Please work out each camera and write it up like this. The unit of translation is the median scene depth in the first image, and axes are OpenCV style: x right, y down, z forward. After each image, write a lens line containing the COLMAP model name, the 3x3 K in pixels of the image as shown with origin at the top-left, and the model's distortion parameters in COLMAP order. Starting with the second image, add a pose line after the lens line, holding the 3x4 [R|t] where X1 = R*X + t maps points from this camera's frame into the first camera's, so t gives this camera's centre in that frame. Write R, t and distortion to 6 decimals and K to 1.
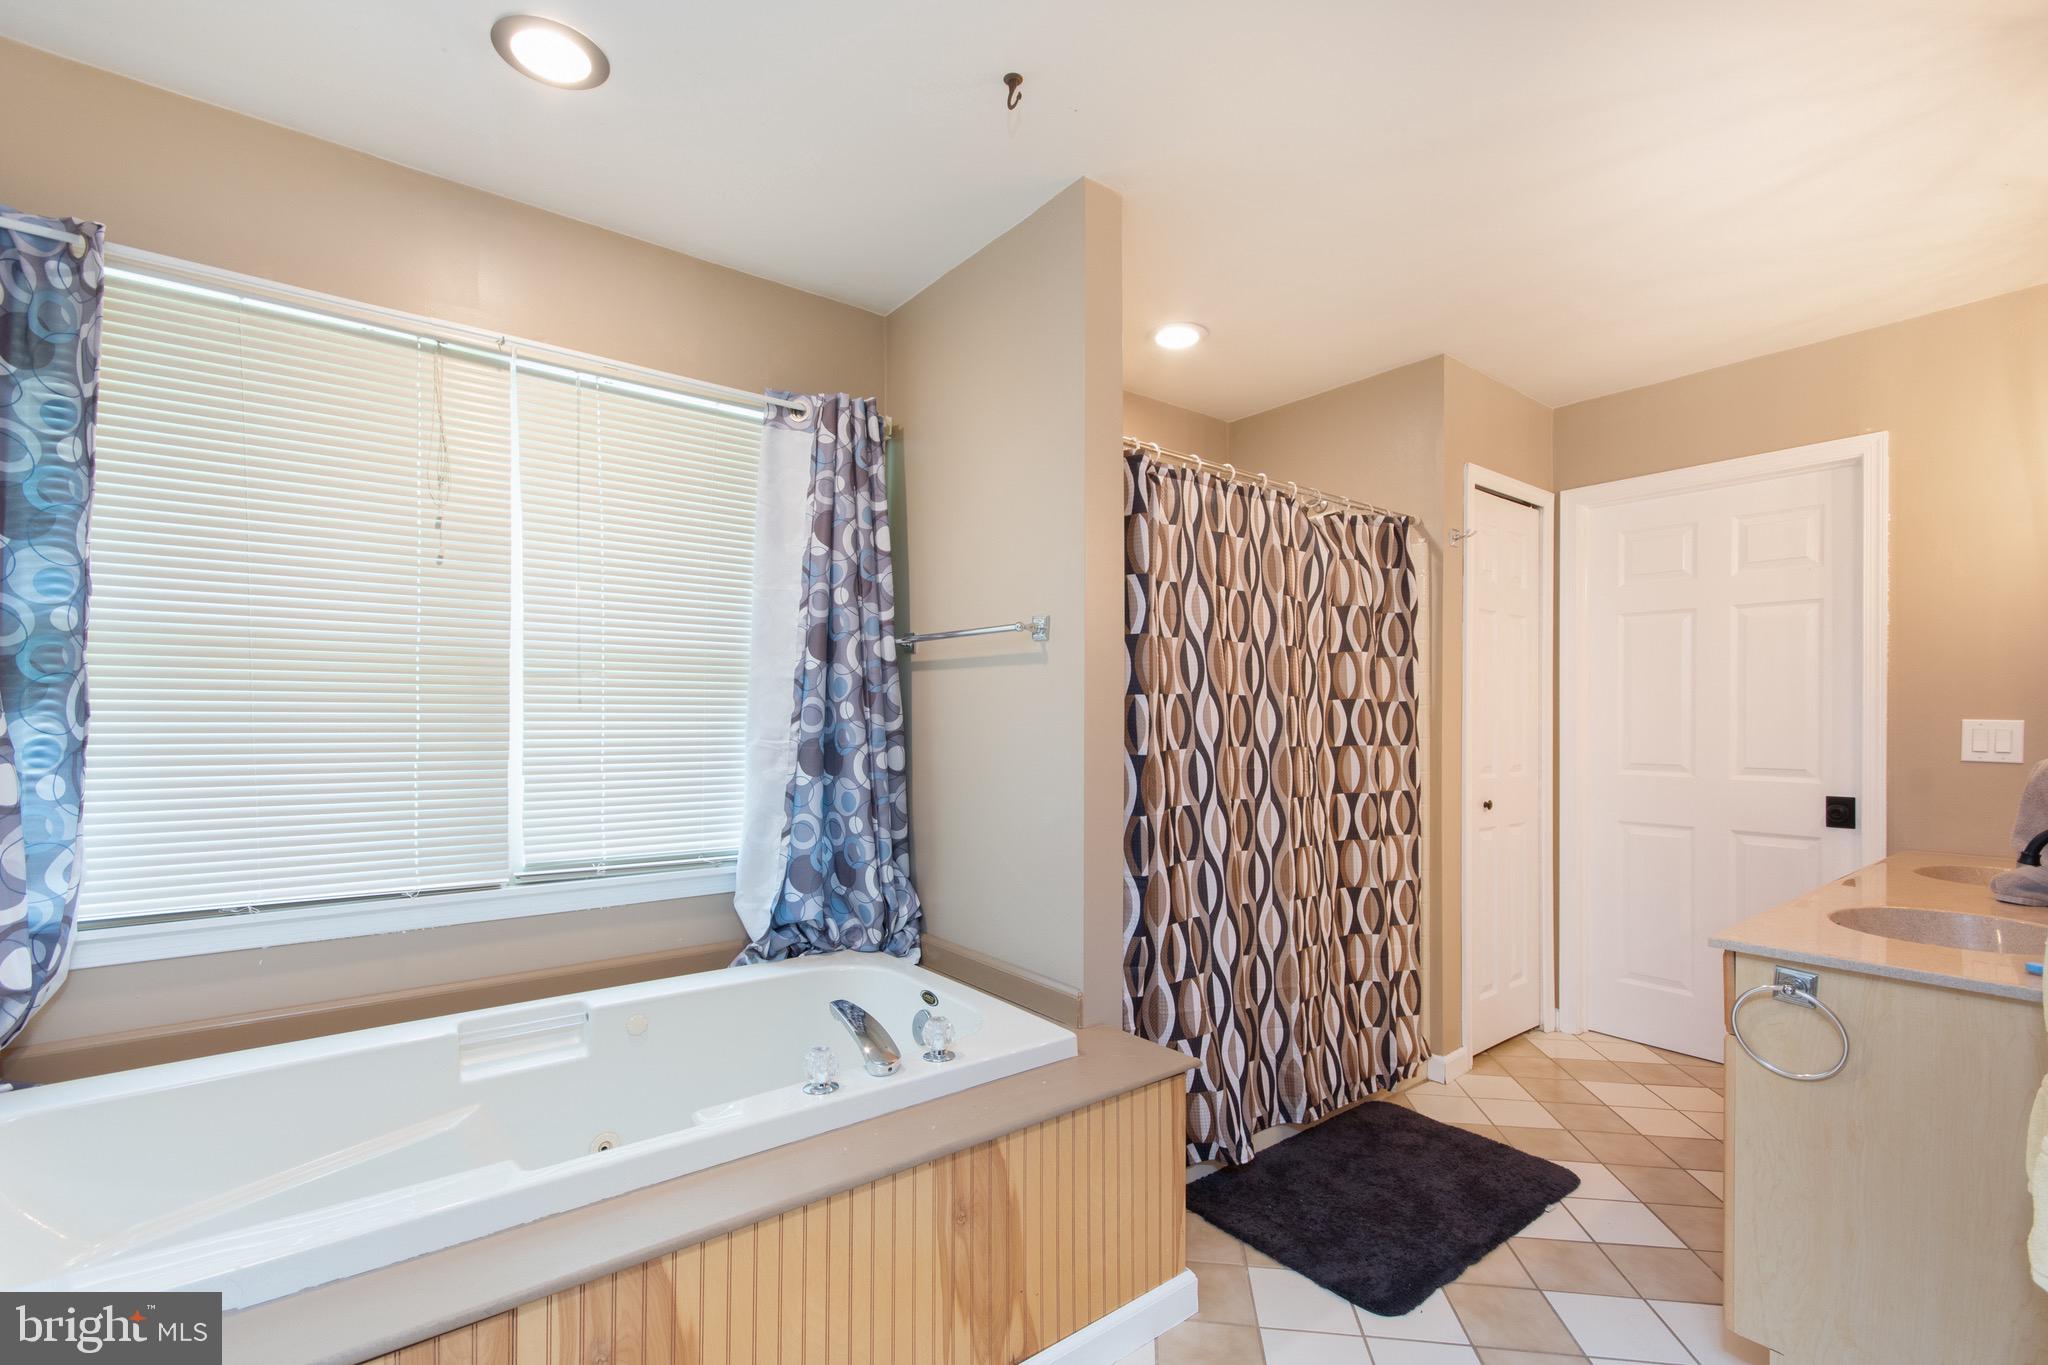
lens RADIAL K [[908.3, 0, 1017.4], [0, 908.3, 700.0], [0, 0, 1]] dist [0.001042, 0.002200]
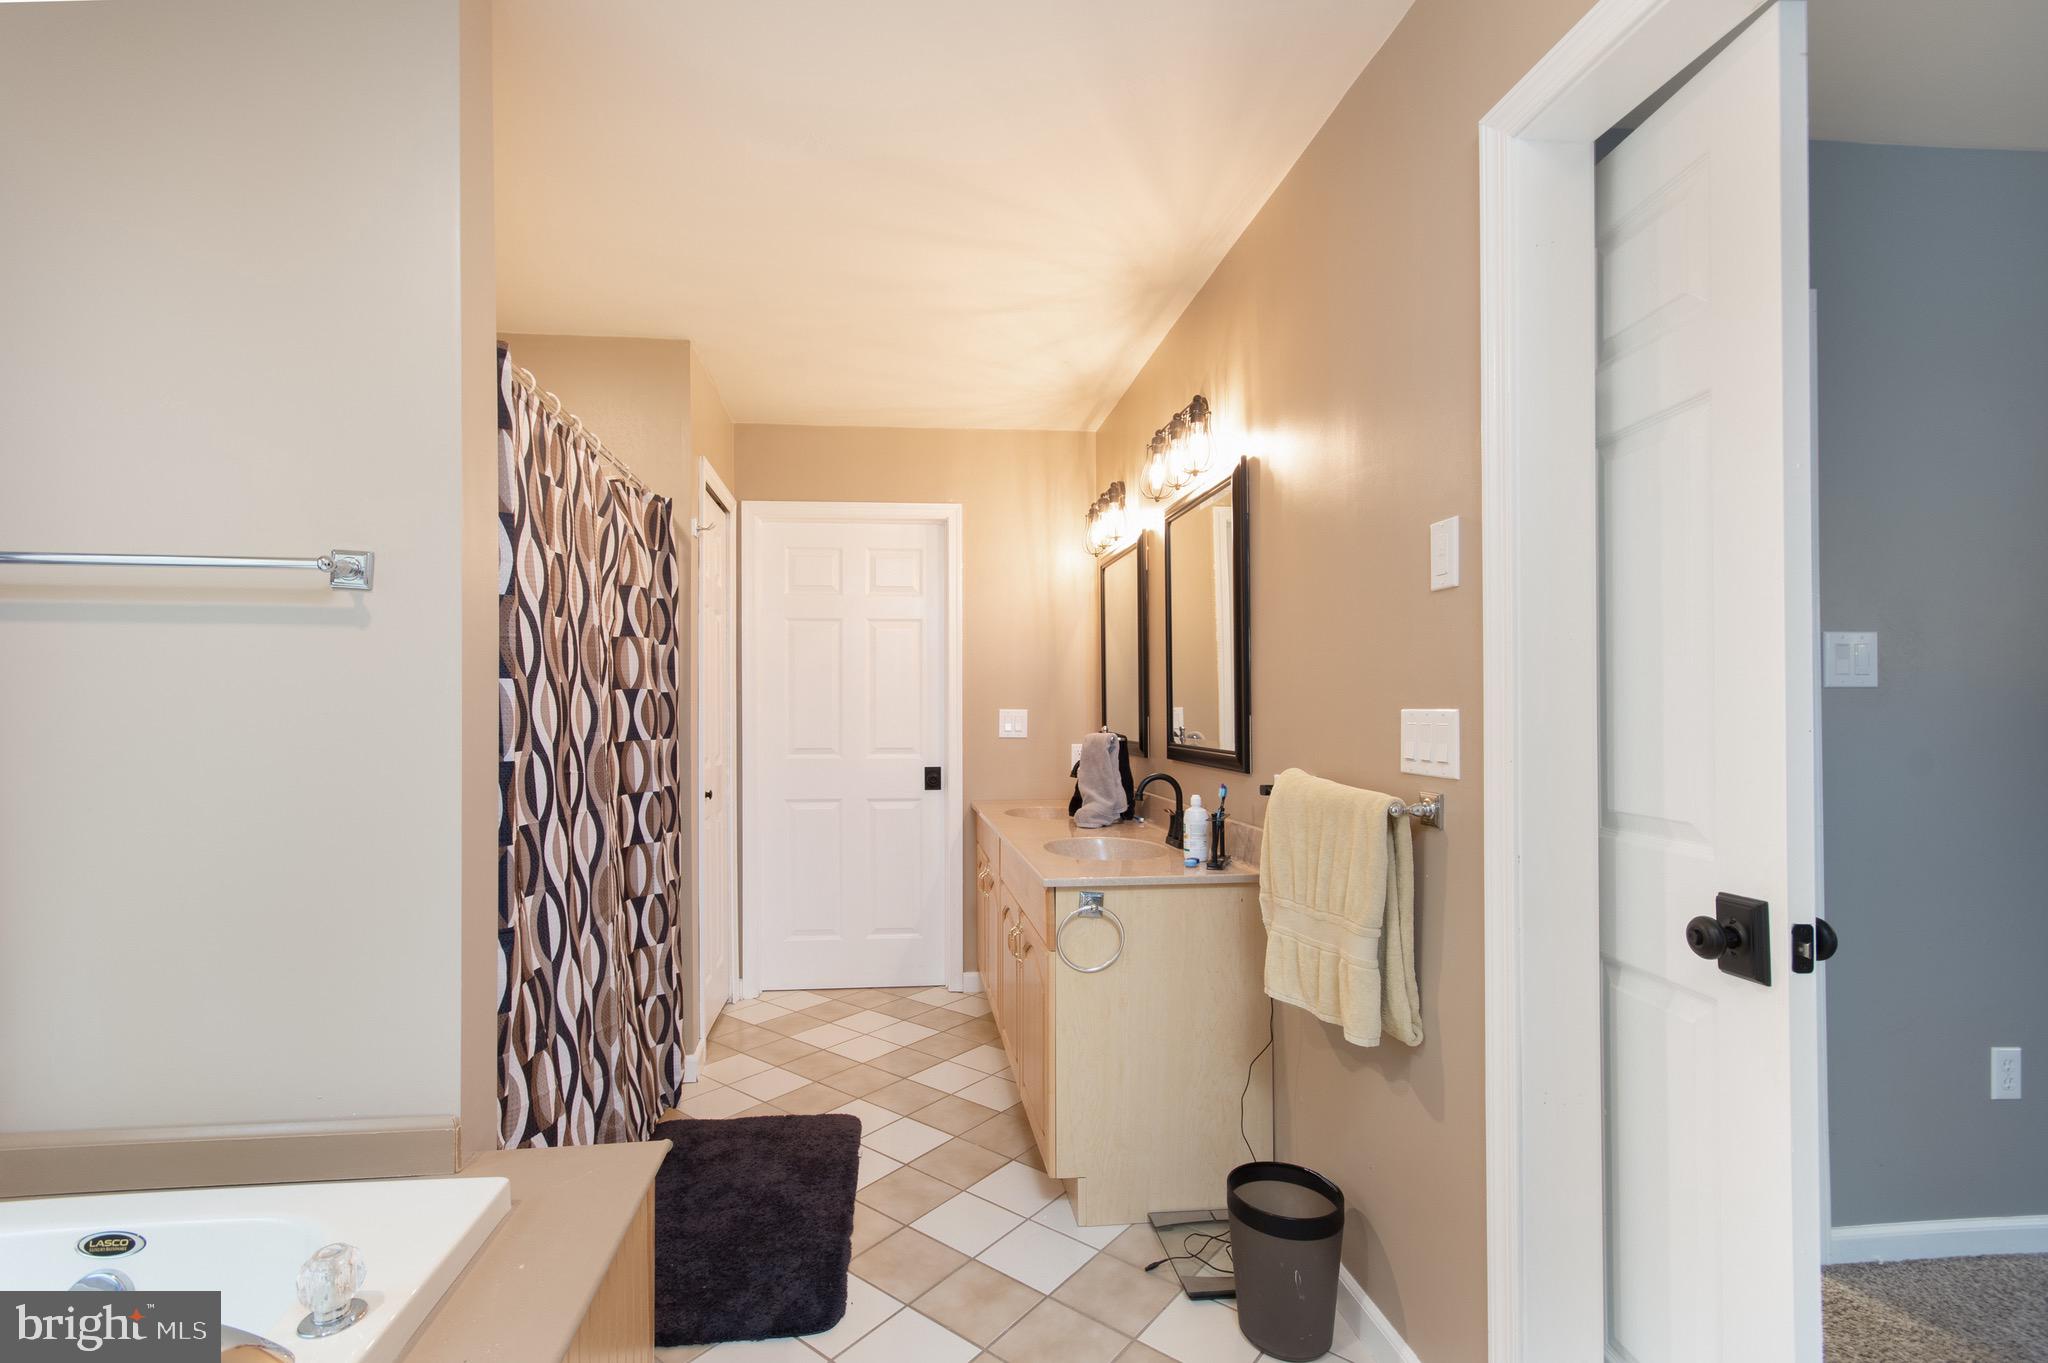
lens RADIAL K [[908.3, 0, 1013.6], [0, 908.3, 688.7], [0, 0, 1]] dist [0.001042, 0.002200]
pose [[0.528072, 0.015670, 0.849055, -0.208675], [-0.013090, 0.999861, -0.010312, 0.003284], [-0.849099, -0.005668, 0.528203, 0.210962]]
